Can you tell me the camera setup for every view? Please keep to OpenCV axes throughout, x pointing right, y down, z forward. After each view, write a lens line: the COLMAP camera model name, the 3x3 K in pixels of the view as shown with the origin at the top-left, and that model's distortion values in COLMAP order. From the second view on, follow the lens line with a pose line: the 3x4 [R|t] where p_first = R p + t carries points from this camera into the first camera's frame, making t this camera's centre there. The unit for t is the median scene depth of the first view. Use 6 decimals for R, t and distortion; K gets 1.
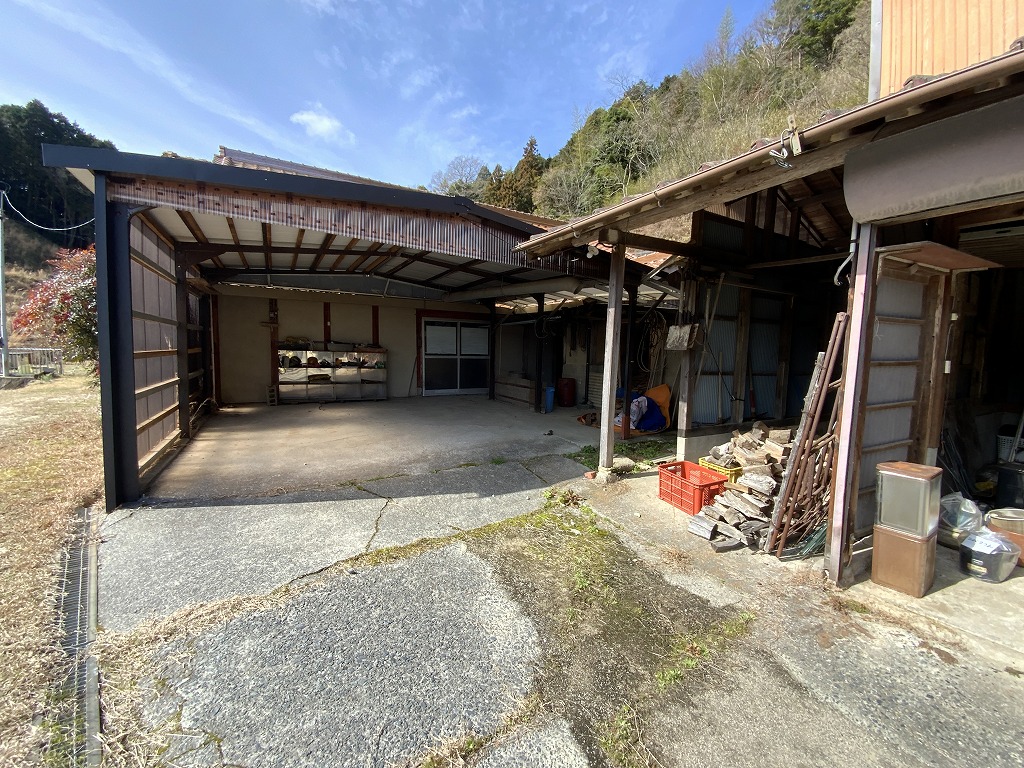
lens RADIAL K [[412.4, 0, 512.0], [0, 412.4, 384.0], [0, 0, 1]] dist [0.018539, -0.019586]
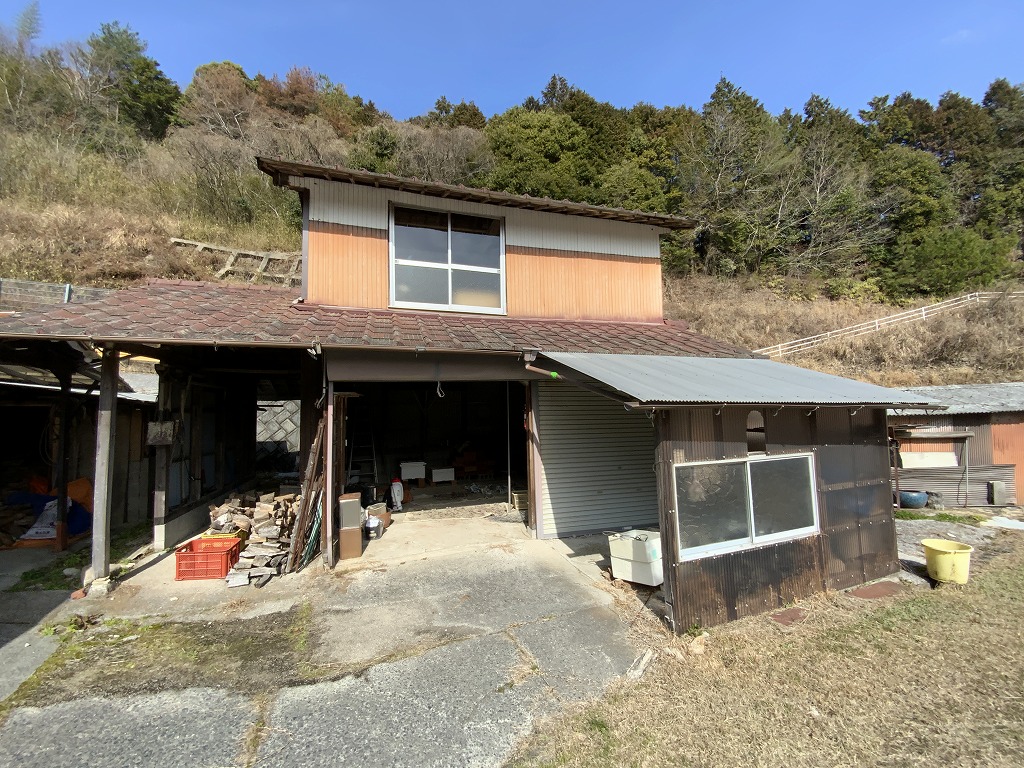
lens RADIAL K [[412.4, 0, 512.0], [0, 412.4, 384.0], [0, 0, 1]] dist [0.018539, -0.019586]
pose [[0.193731, 0.033557, 0.980481, -0.769384], [0.104801, 0.992988, -0.054692, -0.128399], [-0.975441, 0.113351, 0.188856, -0.209107]]
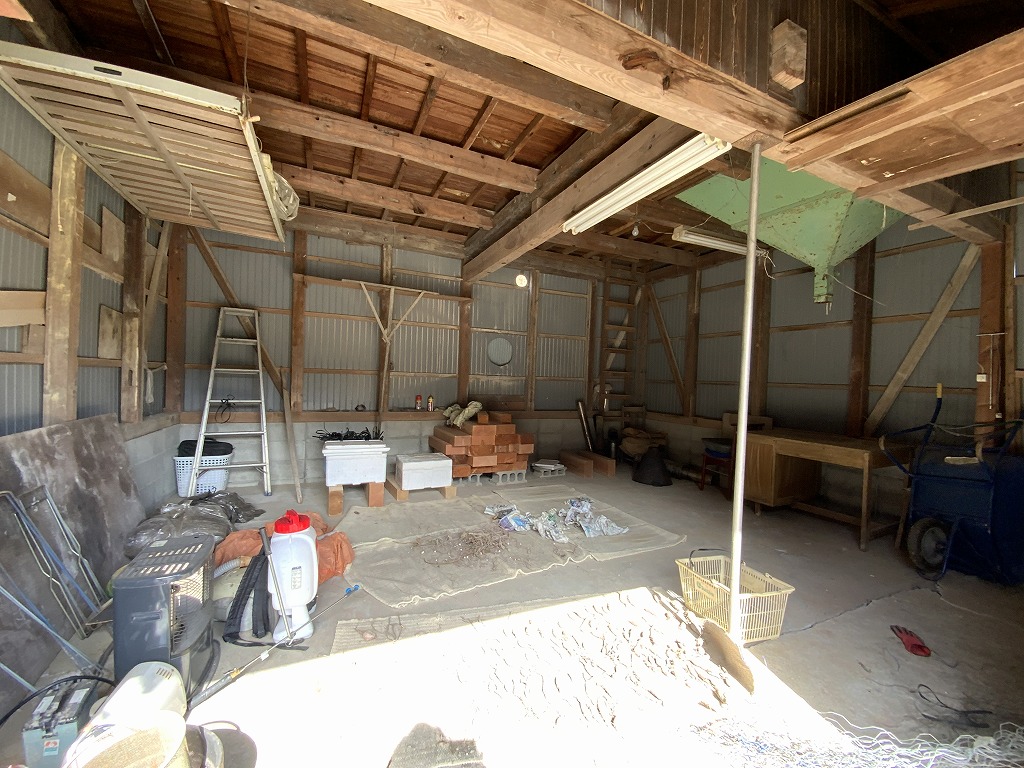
lens RADIAL K [[412.4, 0, 512.0], [0, 412.4, 384.0], [0, 0, 1]] dist [0.018539, -0.019586]
pose [[0.071060, -0.025635, 0.997143, 0.814965], [0.048207, 0.998590, 0.022237, 0.007516], [-0.996306, 0.046489, 0.072195, 0.544404]]
